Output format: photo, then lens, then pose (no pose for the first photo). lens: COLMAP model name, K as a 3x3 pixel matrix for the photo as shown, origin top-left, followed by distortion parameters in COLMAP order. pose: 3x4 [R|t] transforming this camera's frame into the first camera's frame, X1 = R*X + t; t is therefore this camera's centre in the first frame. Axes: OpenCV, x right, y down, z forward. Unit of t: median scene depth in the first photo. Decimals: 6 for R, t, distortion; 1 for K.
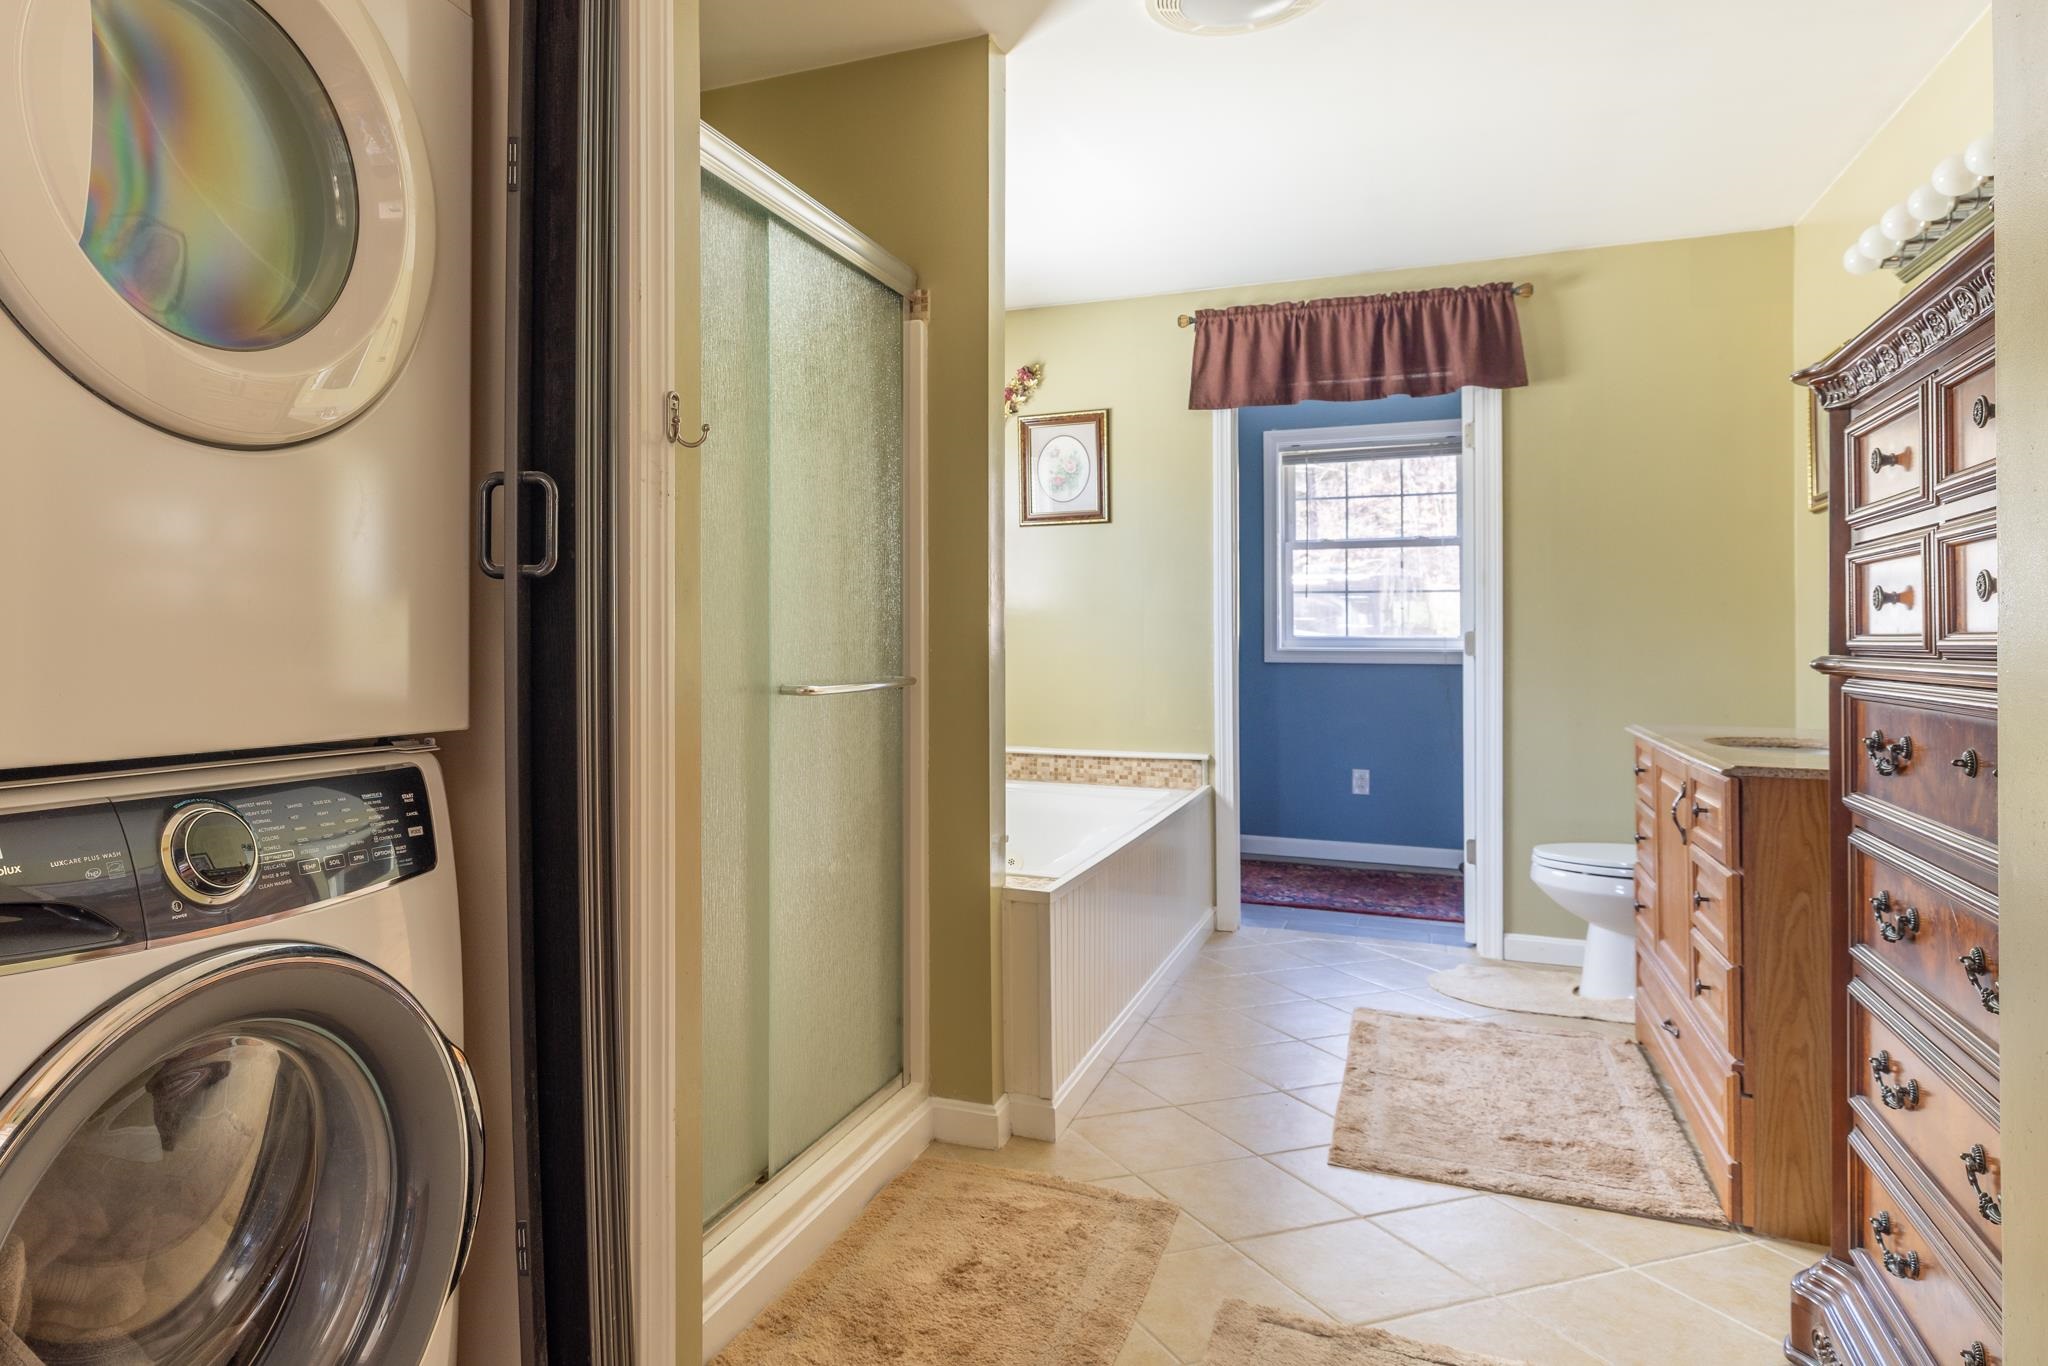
lens RADIAL K [[884.6, 0, 961.5], [0, 884.6, 621.1], [0, 0, 1]] dist [0.000811, 0.000182]
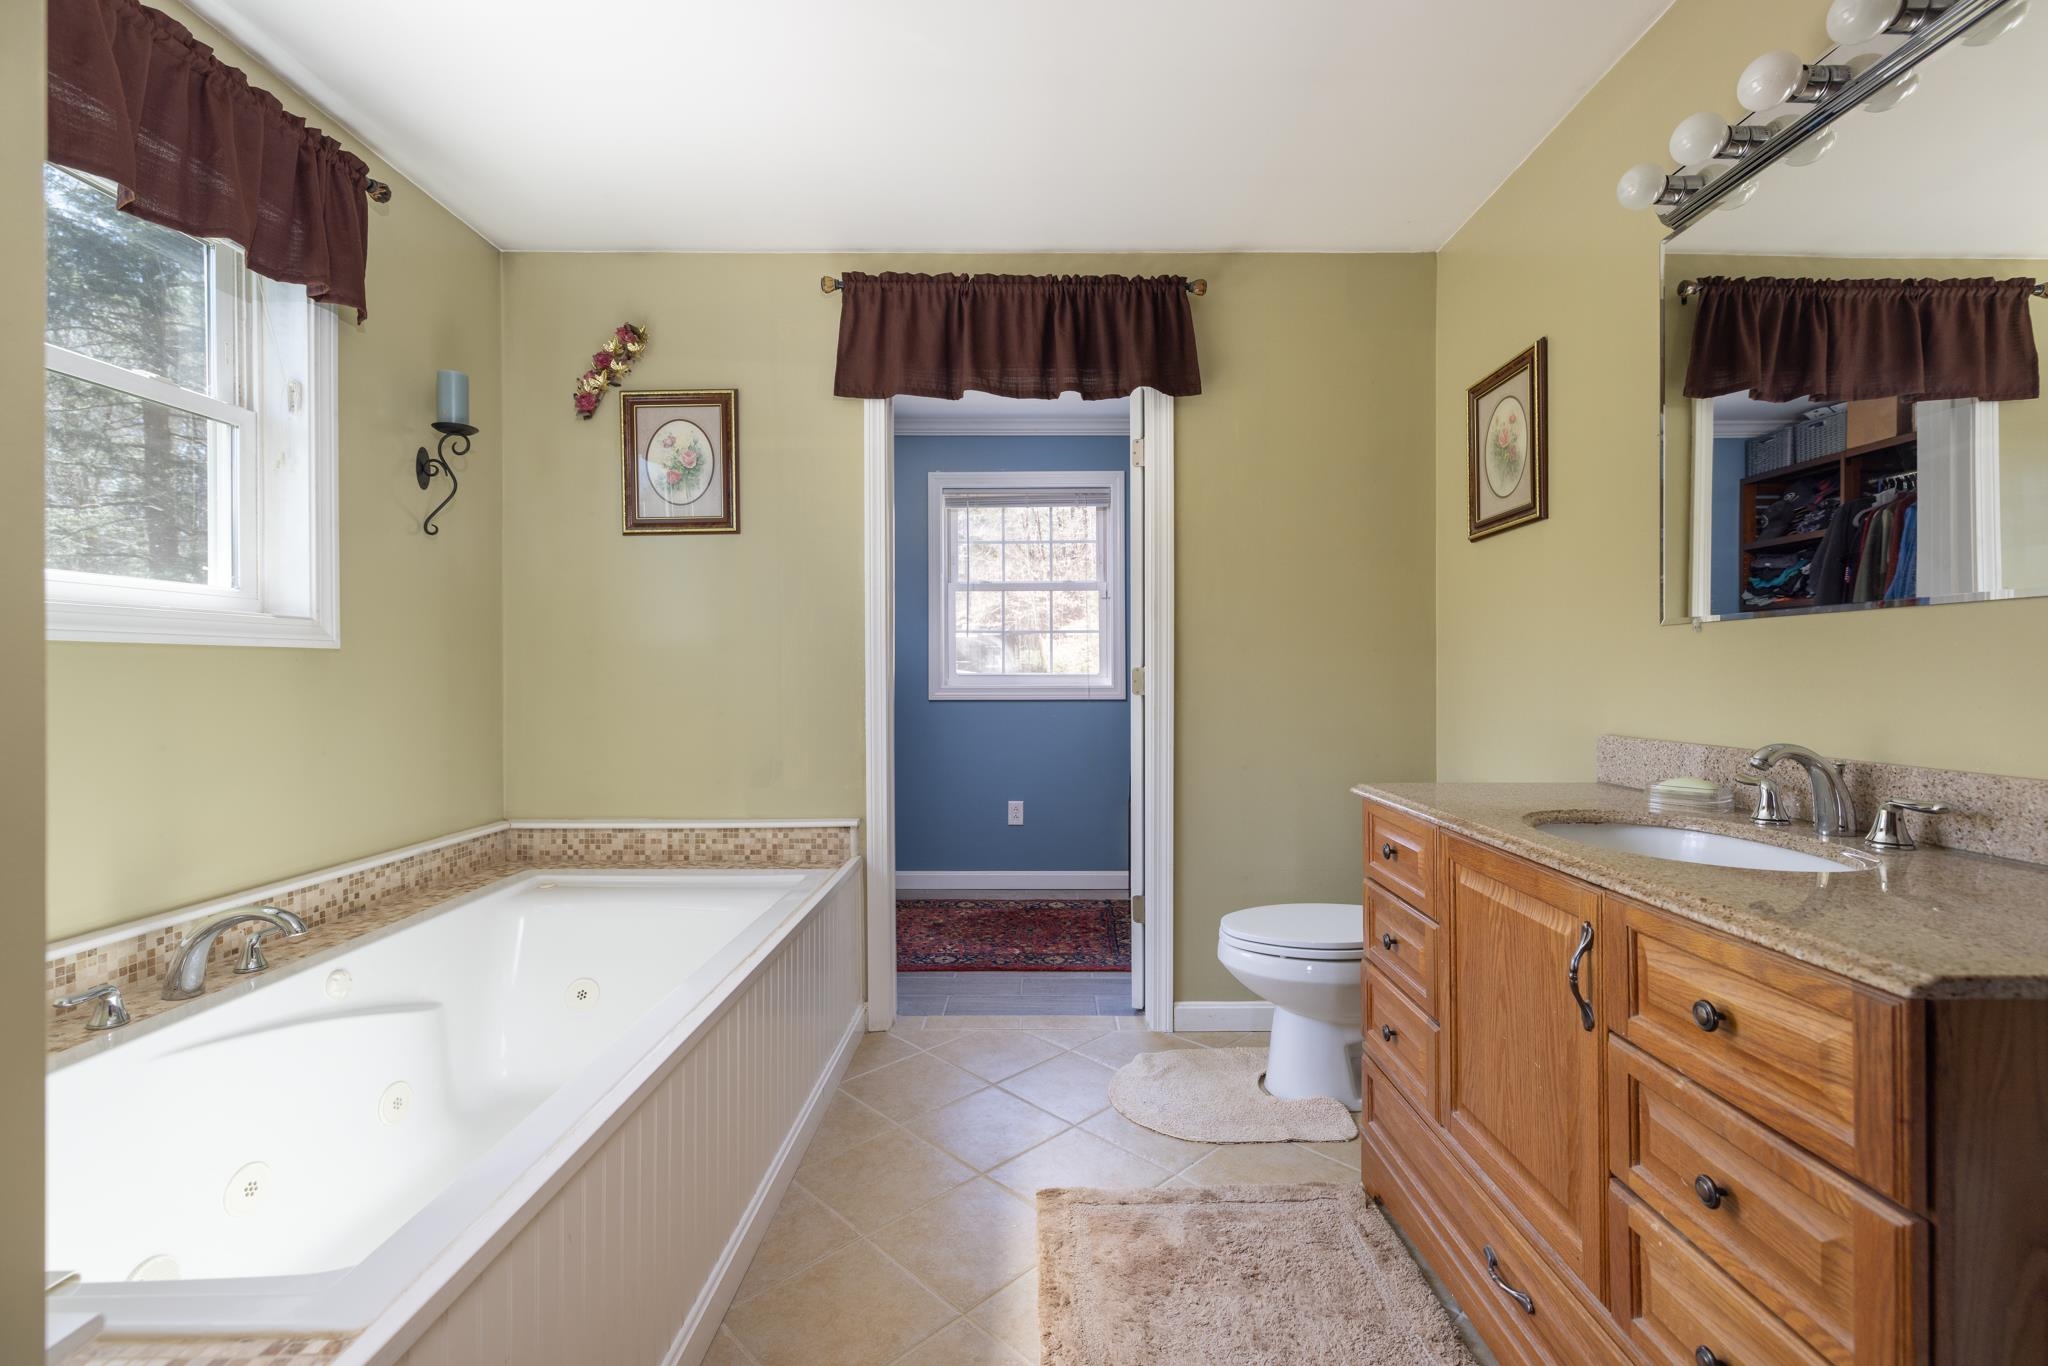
lens RADIAL K [[873.4, 0, 1028.2], [0, 873.4, 664.1], [0, 0, 1]] dist [0.000211, 0.000039]
pose [[0.903832, -0.000625, 0.427888, 0.075472], [-0.001362, 0.999990, 0.004338, 0.003322], [-0.427886, -0.004503, 0.903822, 0.201993]]
